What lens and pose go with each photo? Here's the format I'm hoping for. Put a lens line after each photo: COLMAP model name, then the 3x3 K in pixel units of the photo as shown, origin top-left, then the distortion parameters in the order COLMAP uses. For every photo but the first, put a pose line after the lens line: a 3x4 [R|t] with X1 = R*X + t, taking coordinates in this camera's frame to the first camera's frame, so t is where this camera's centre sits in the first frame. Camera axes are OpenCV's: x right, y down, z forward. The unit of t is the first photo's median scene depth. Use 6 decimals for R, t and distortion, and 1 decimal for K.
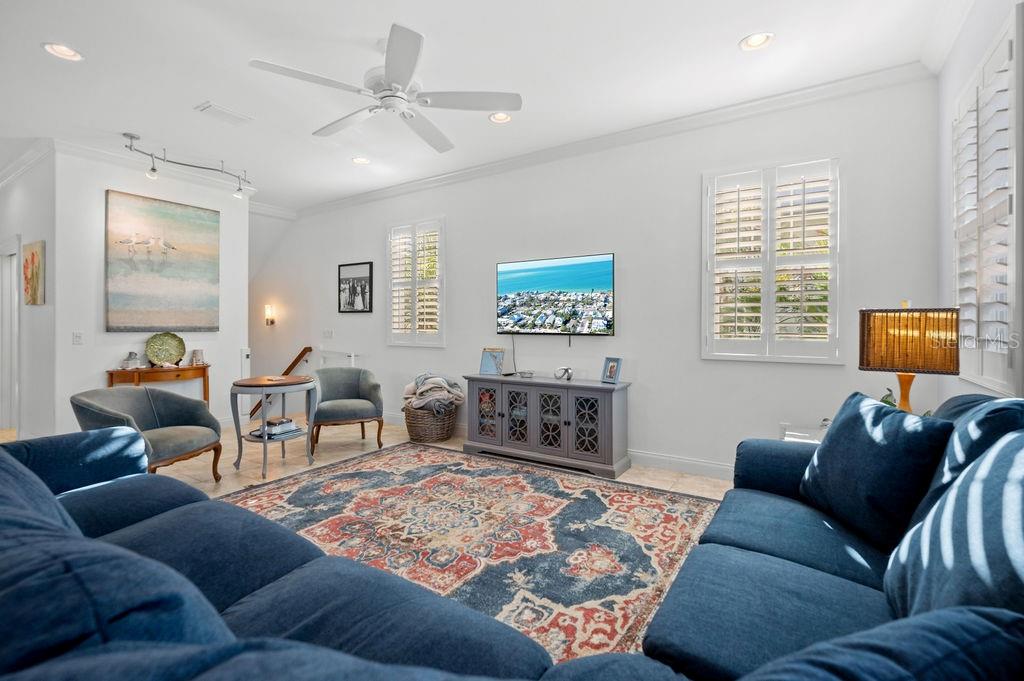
lens RADIAL K [[469.5, 0, 509.3], [0, 469.5, 324.4], [0, 0, 1]] dist [-0.002965, -0.000077]
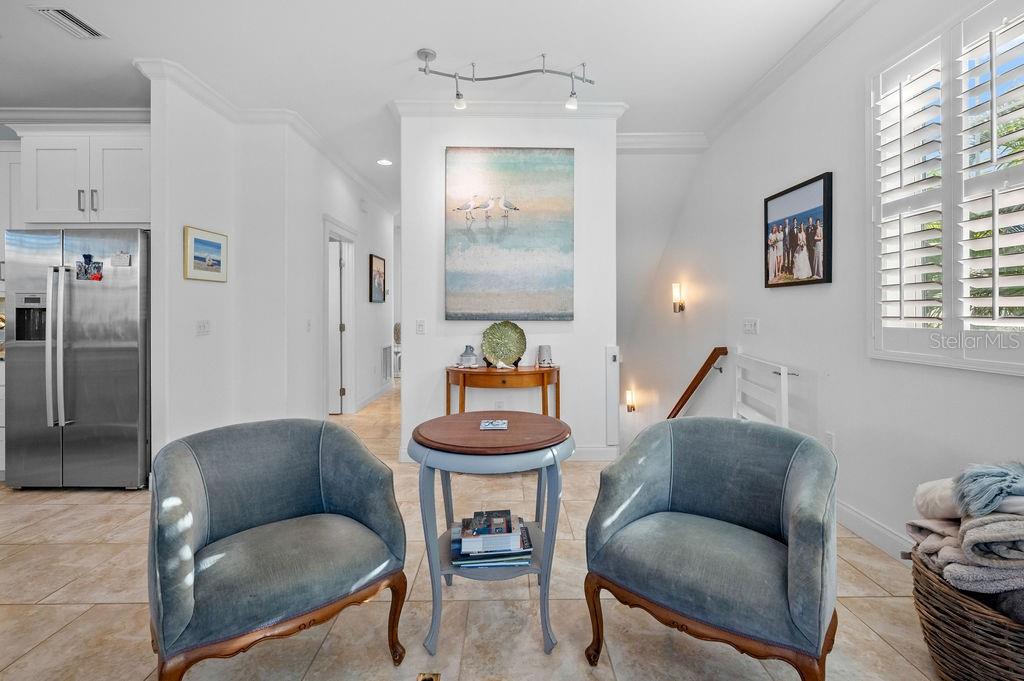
lens RADIAL K [[469.2, 0, 505.5], [0, 469.2, 310.9], [0, 0, 1]] dist [0.001865, 0.000810]
pose [[0.559414, -0.007370, -0.828856, -0.105198], [0.003925, 0.999973, -0.006242, 0.005017], [0.828879, 0.000239, 0.559428, 0.562522]]
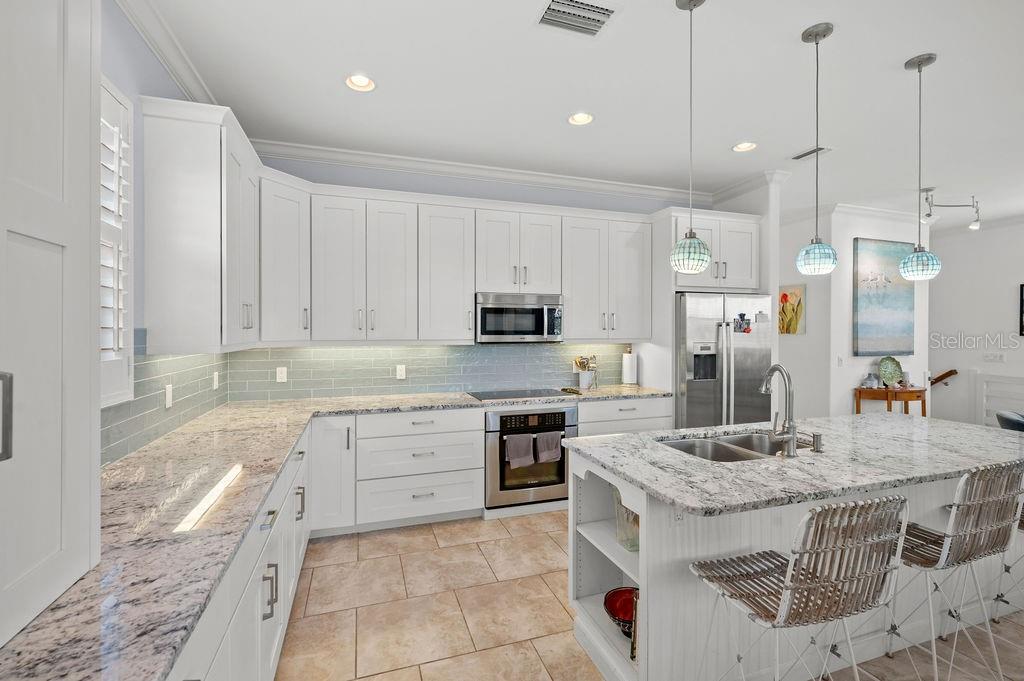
lens RADIAL K [[460.9, 0, 512.0], [0, 460.9, 340.5], [0, 0, 1]] dist [-0.002349, -0.000039]
pose [[0.790381, 0.008709, -0.612554, -0.748534], [0.003449, 0.999820, 0.018665, -0.044243], [0.612606, -0.016865, 0.790208, -0.431261]]
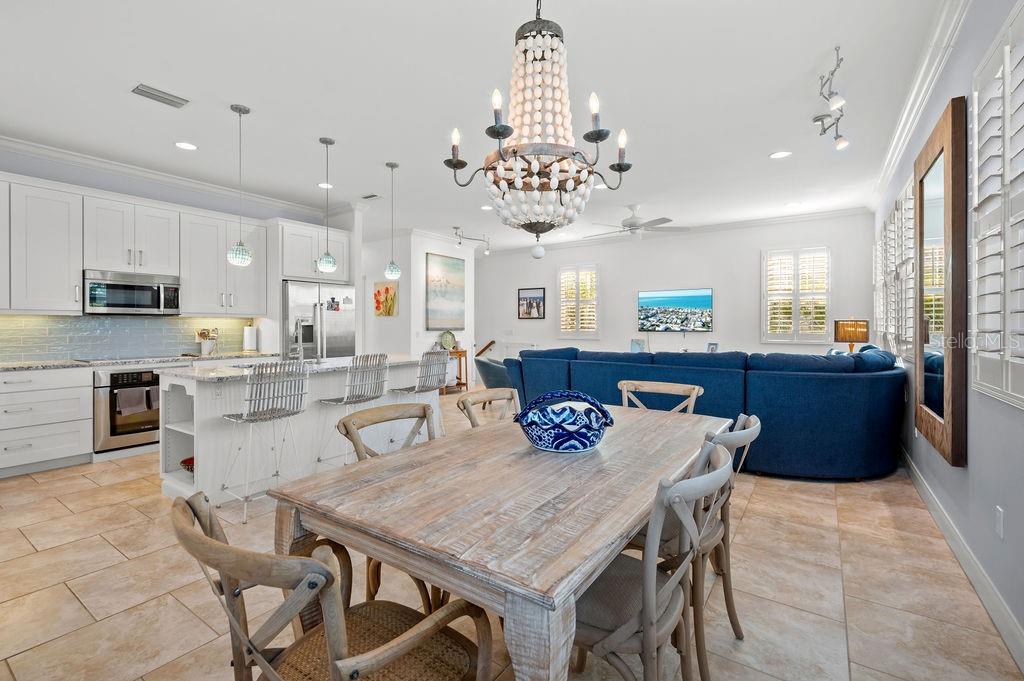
lens RADIAL K [[460.6, 0, 510.1], [0, 460.6, 328.3], [0, 0, 1]] dist [-0.000896, 0.000716]
pose [[0.999825, -0.003170, -0.018426, -0.452159], [0.003276, 0.999978, 0.005725, -0.001915], [0.018408, -0.005785, 0.999814, -0.710702]]
